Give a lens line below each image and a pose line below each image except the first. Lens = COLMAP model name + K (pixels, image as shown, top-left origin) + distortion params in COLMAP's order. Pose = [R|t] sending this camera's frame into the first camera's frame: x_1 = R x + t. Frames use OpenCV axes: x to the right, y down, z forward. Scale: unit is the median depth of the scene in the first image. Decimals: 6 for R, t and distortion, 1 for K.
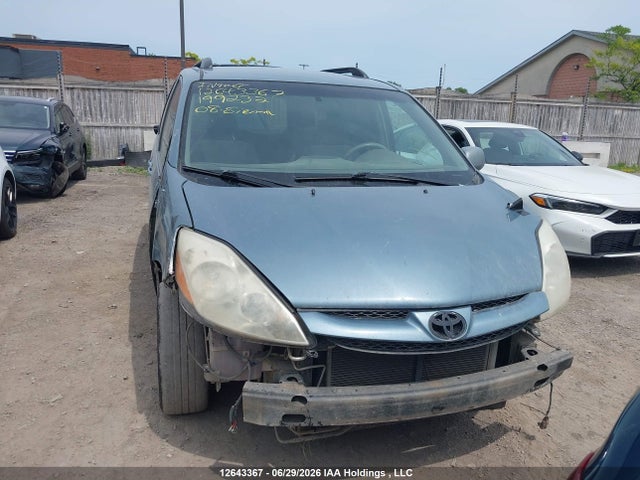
lens RADIAL K [[520.0, 0, 277.1], [0, 520.0, 231.9], [0, 0, 1]] dist [0.004088, -0.010292]
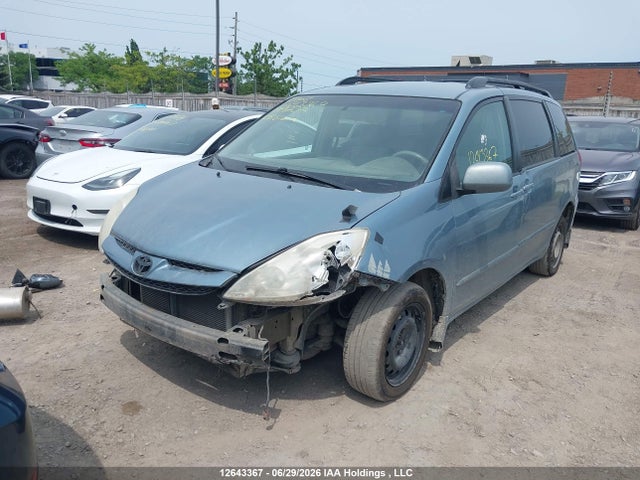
lens RADIAL K [[493.7, 0, 320.2], [0, 493.7, 227.7], [0, 0, 1]] dist [0.016427, -0.006863]
pose [[0.591432, 0.178578, -0.786332, 1.154539], [-0.207745, 0.975994, 0.065397, -0.072751], [0.779134, 0.124679, 0.614333, 0.387480]]
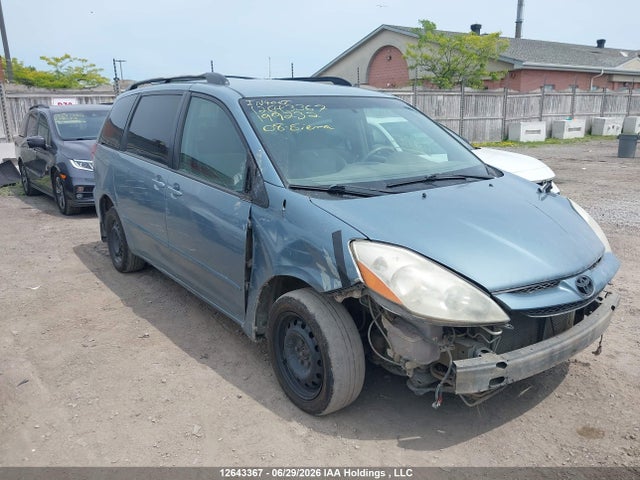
lens RADIAL K [[542.8, 0, 247.4], [0, 542.8, 239.5], [0, 0, 1]] dist [-0.001376, 0.004714]
pose [[0.937262, -0.133538, 0.322038, -0.637354], [0.127539, 0.991036, 0.039758, -0.071158], [-0.324460, 0.003809, 0.945892, -0.015580]]
